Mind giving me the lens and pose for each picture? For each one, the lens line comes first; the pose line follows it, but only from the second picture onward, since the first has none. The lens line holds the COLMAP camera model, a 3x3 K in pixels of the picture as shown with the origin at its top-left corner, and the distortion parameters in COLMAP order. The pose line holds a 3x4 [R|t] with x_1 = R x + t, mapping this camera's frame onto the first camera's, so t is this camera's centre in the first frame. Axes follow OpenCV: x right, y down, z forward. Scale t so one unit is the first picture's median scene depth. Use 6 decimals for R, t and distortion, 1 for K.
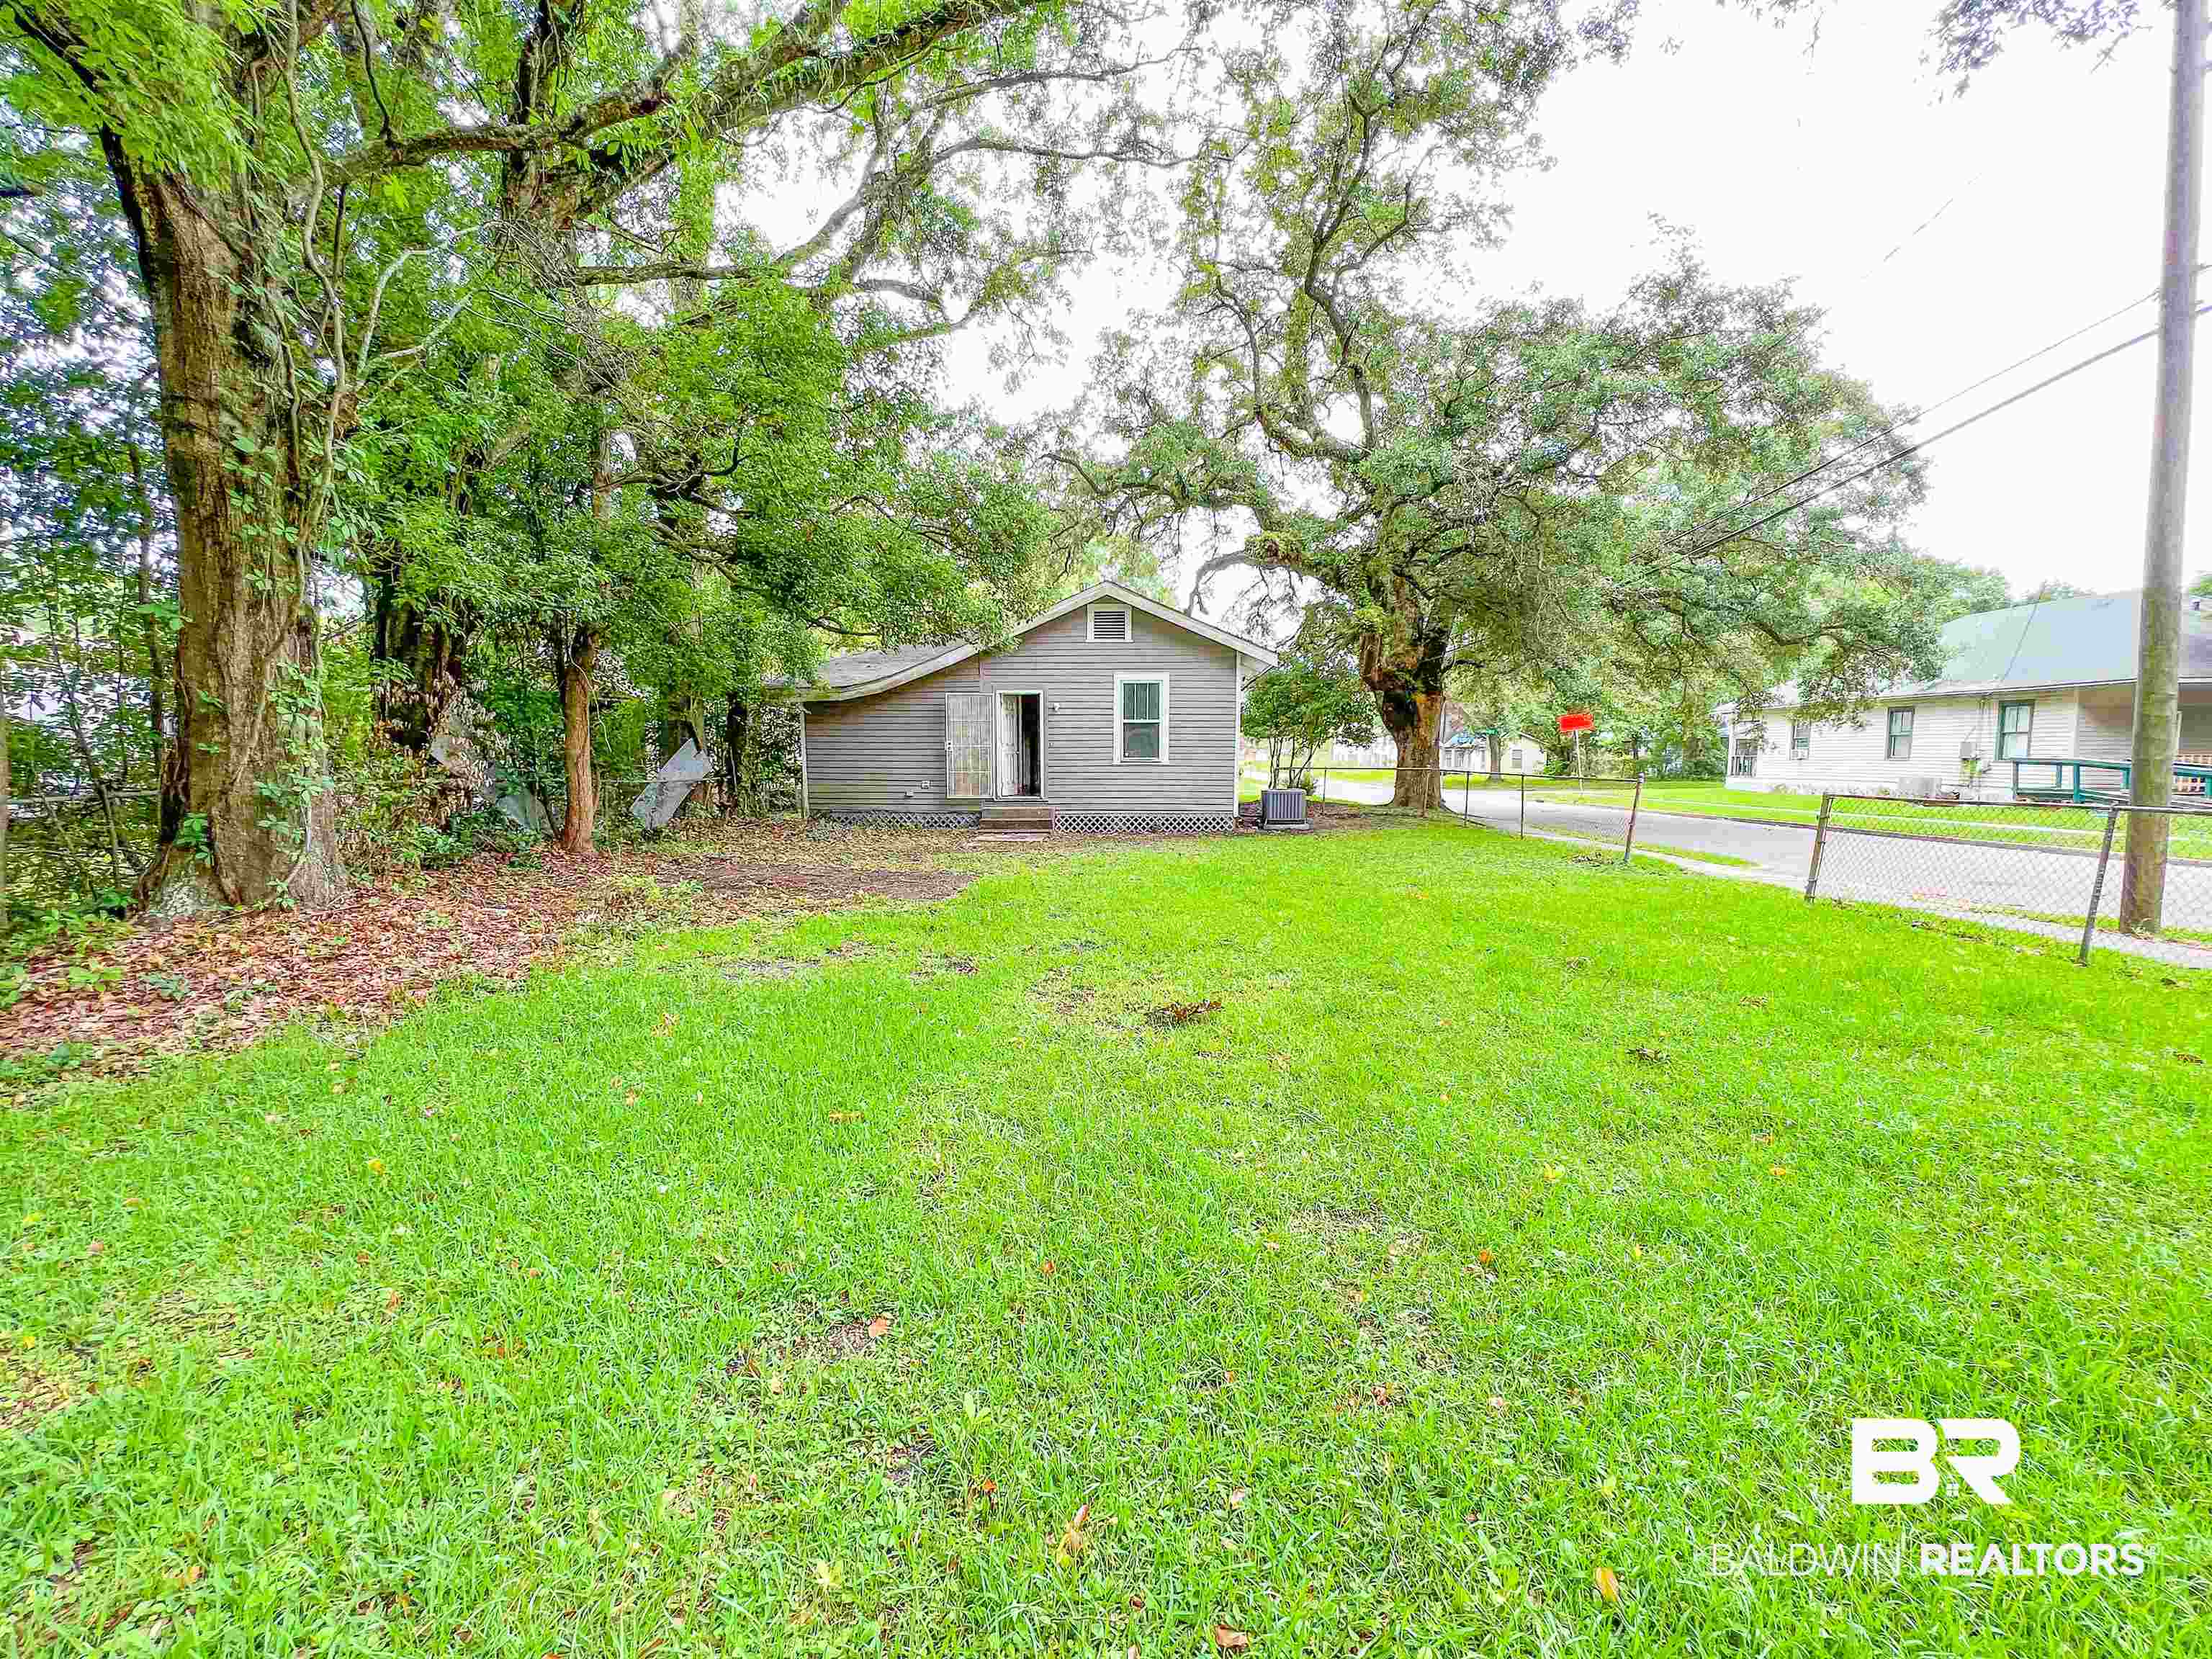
lens RADIAL K [[879.8, 0, 1108.9], [0, 879.8, 824.5], [0, 0, 1]] dist [-0.000273, 0.000012]
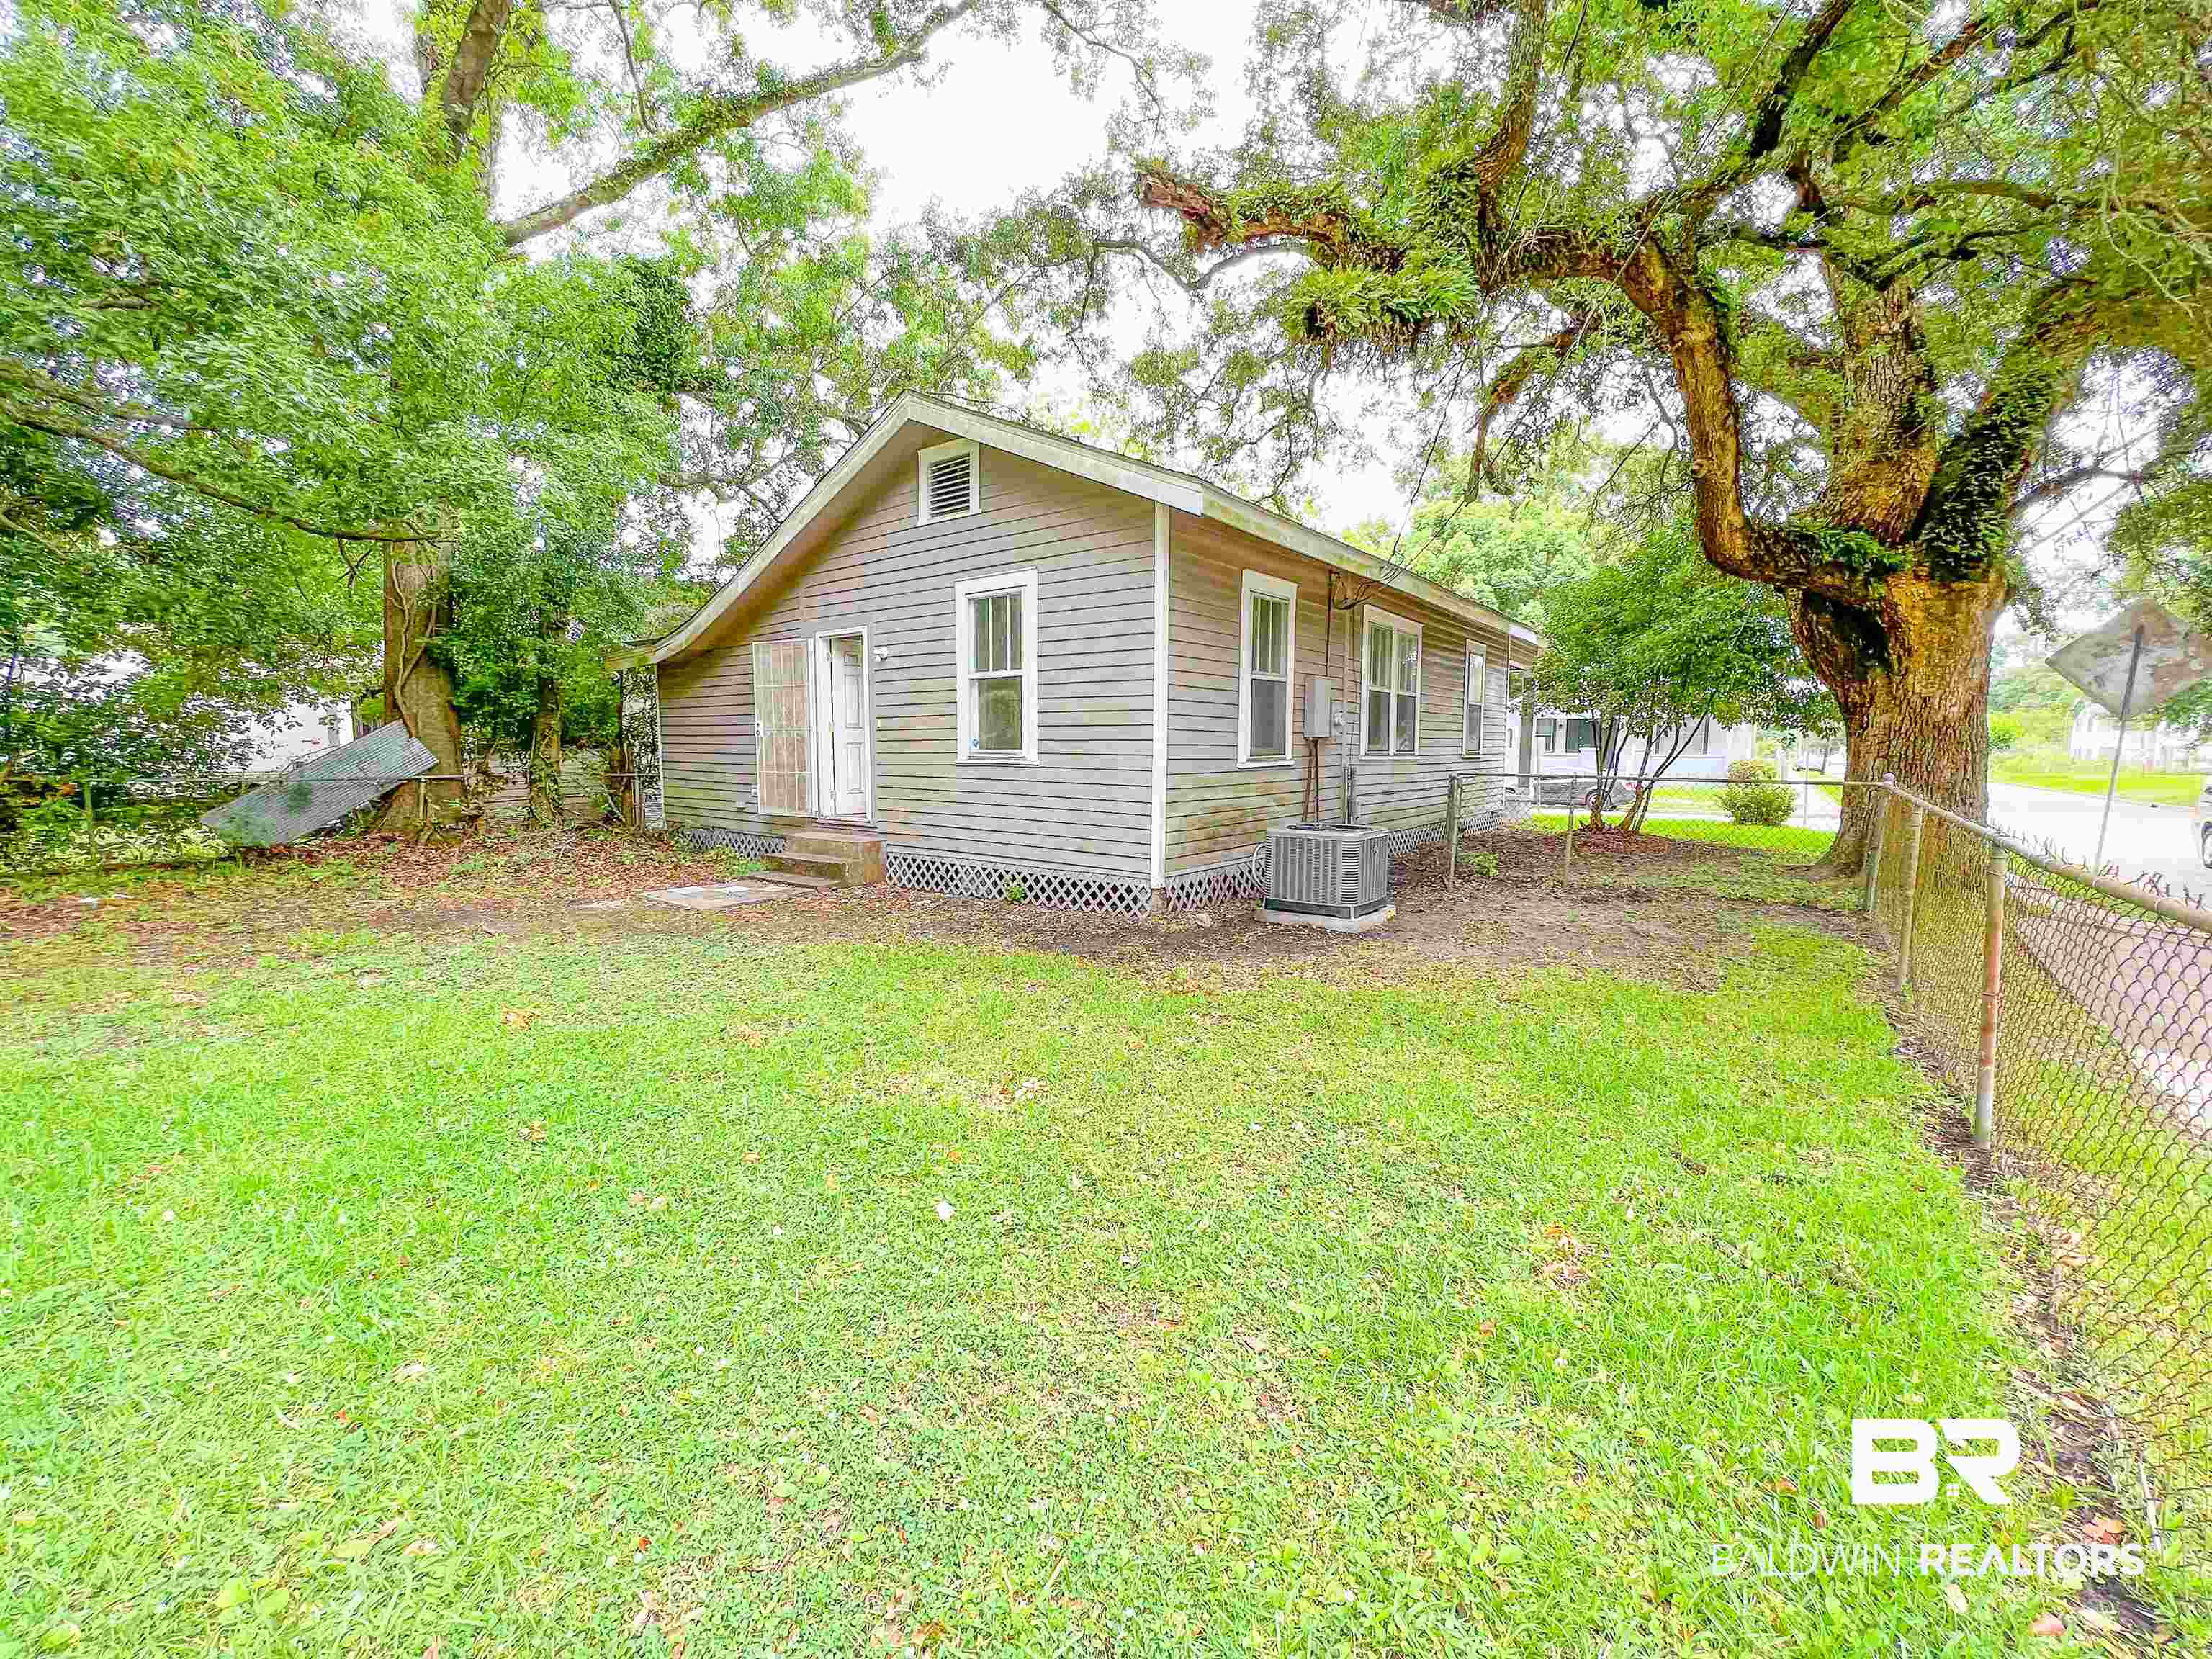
lens RADIAL K [[879.8, 0, 1107.9], [0, 879.8, 822.2], [0, 0, 1]] dist [-0.000273, 0.000012]
pose [[0.821535, 0.050684, -0.567901, 0.368918], [-0.046377, 0.998681, 0.022039, -0.049085], [0.568269, 0.008232, 0.822802, 0.633672]]
